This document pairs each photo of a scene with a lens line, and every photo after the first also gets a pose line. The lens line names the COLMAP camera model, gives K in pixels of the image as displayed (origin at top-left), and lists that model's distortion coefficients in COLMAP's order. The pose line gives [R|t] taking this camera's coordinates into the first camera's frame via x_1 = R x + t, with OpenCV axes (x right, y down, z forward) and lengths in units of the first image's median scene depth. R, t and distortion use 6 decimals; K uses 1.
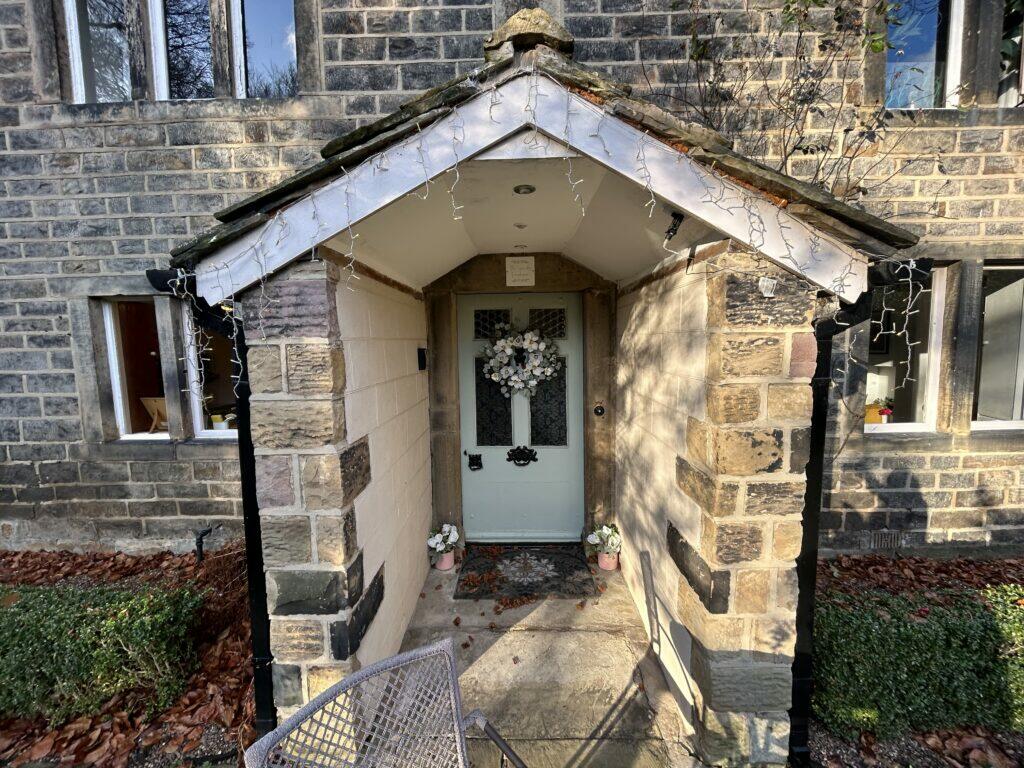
lens RADIAL K [[416.1, 0, 510.7], [0, 416.1, 388.0], [0, 0, 1]] dist [-0.002094, 0.001154]
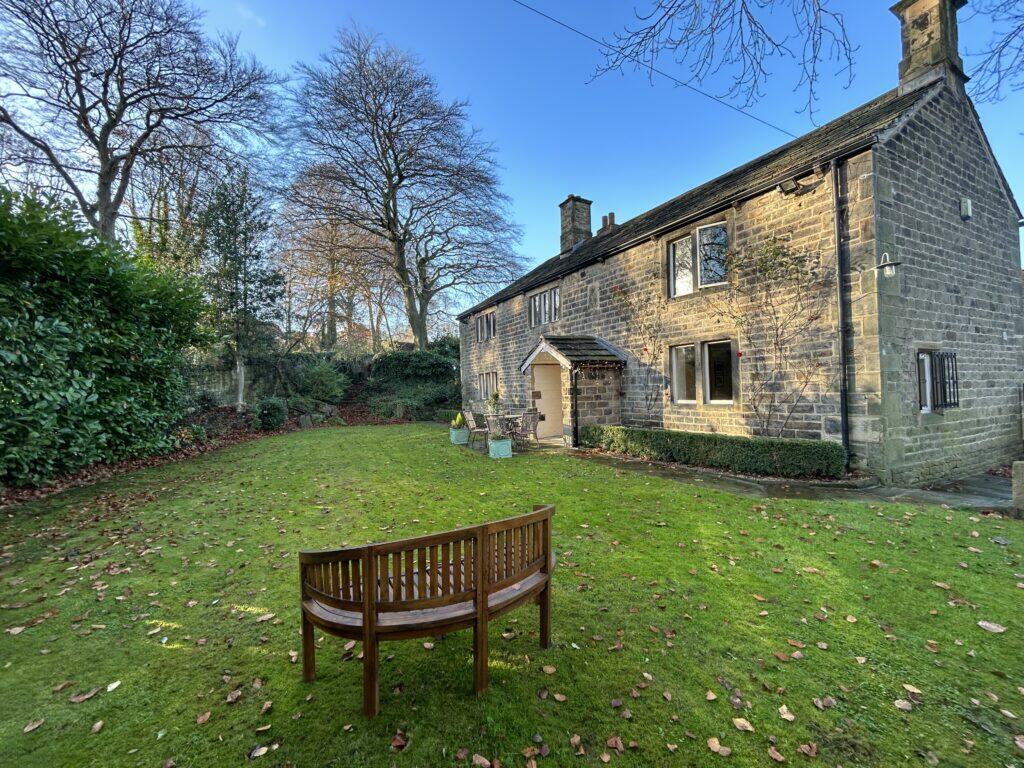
lens RADIAL K [[416.1, 0, 511.3], [0, 416.1, 380.3], [0, 0, 1]] dist [-0.002094, 0.001154]
pose [[0.499882, -0.012716, -0.866000, 3.056498], [-0.062228, 0.996781, -0.050556, 0.188204], [0.863855, 0.079162, 0.497482, -1.577574]]
